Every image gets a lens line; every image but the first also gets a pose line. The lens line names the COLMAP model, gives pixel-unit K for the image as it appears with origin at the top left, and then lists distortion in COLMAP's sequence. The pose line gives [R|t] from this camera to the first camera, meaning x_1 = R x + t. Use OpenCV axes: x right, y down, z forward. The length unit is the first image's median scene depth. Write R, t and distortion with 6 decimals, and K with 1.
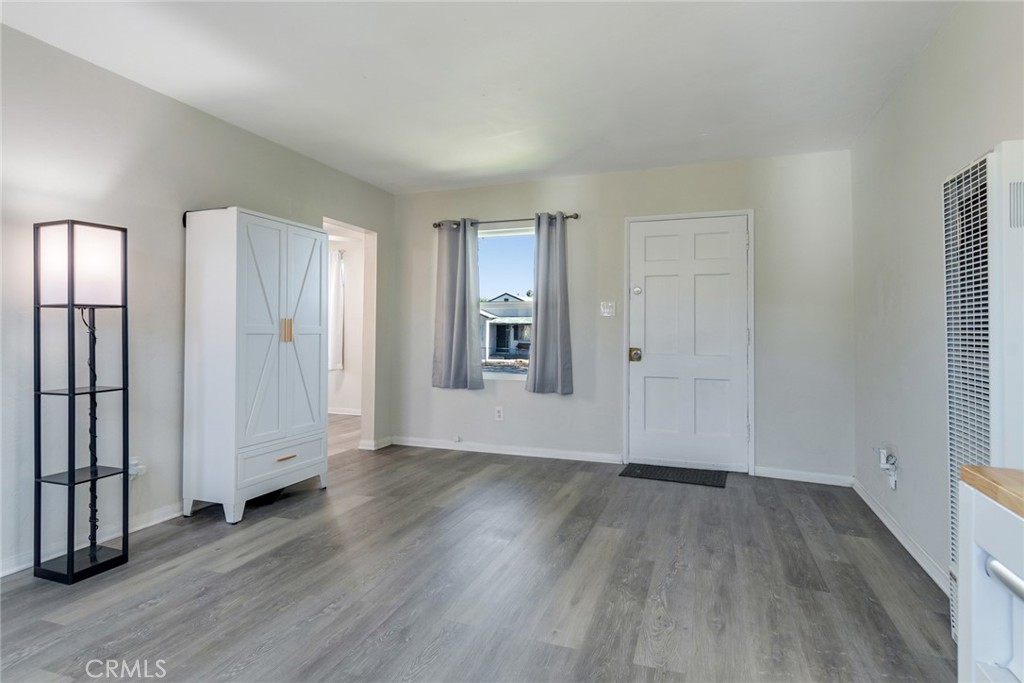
lens RADIAL K [[548.0, 0, 502.7], [0, 548.0, 330.4], [0, 0, 1]] dist [0.029769, -0.033583]
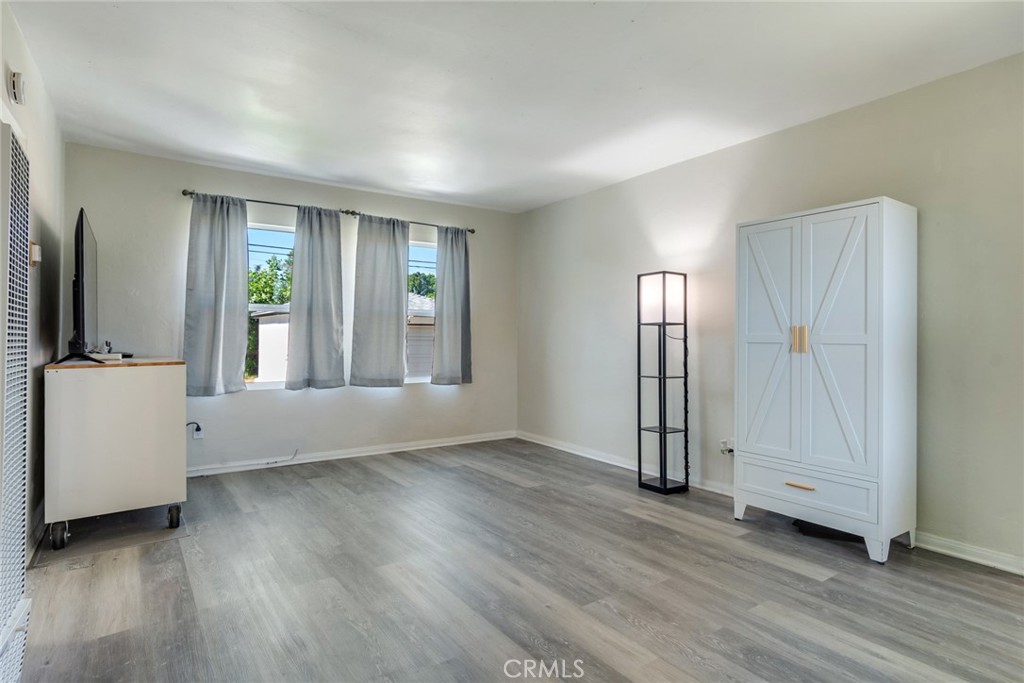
lens RADIAL K [[548.0, 0, 502.7], [0, 548.0, 330.4], [0, 0, 1]] dist [0.029769, -0.033583]
pose [[-0.575279, -0.019469, -0.817726, 0.750445], [-0.007368, 0.999799, -0.018620, 0.008198], [0.817924, -0.004686, -0.575307, 1.420624]]
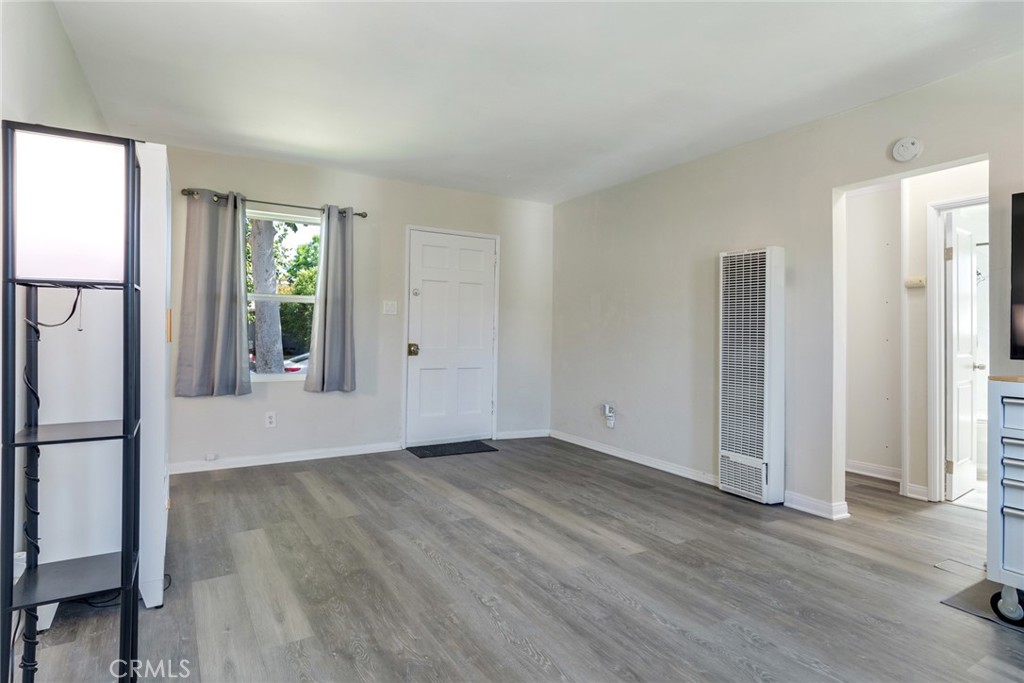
lens RADIAL K [[548.0, 0, 502.7], [0, 548.0, 330.4], [0, 0, 1]] dist [0.029769, -0.033583]
pose [[0.627771, 0.004684, 0.778384, -0.862532], [-0.013176, 0.999903, 0.004610, -0.003611], [-0.778286, -0.013150, 0.627772, 0.271449]]
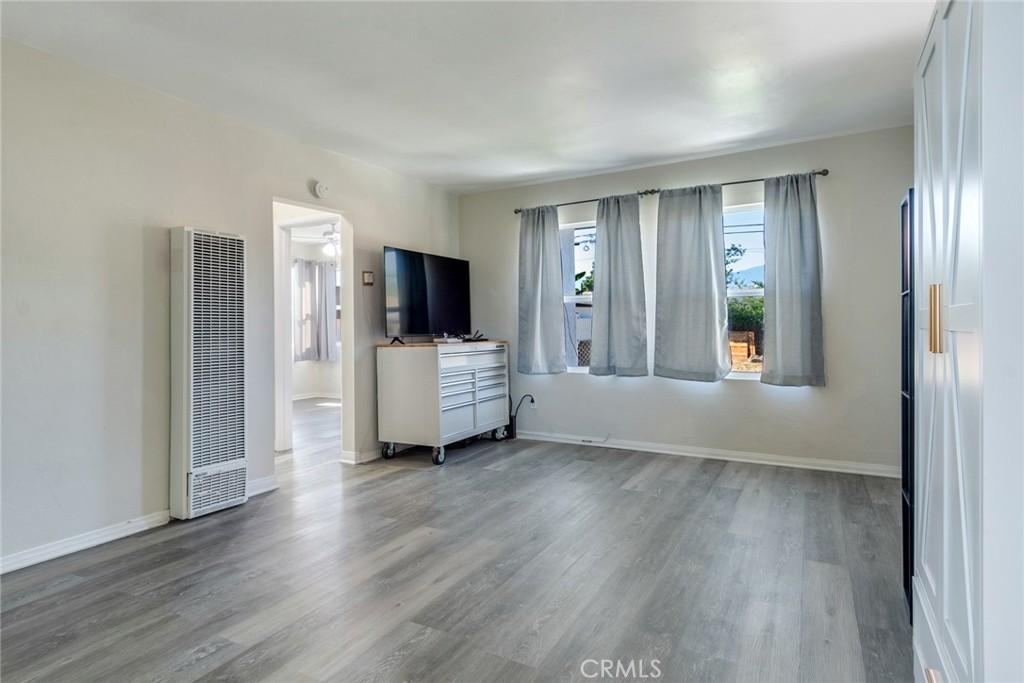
lens RADIAL K [[565.1, 0, 486.7], [0, 565.1, 322.3], [0, 0, 1]] dist [0.003357, 0.000156]
pose [[-0.984955, 0.004623, 0.172752, -0.225349], [0.003616, 0.999975, -0.006144, 0.003092], [-0.172776, -0.005427, -0.984946, 1.779210]]
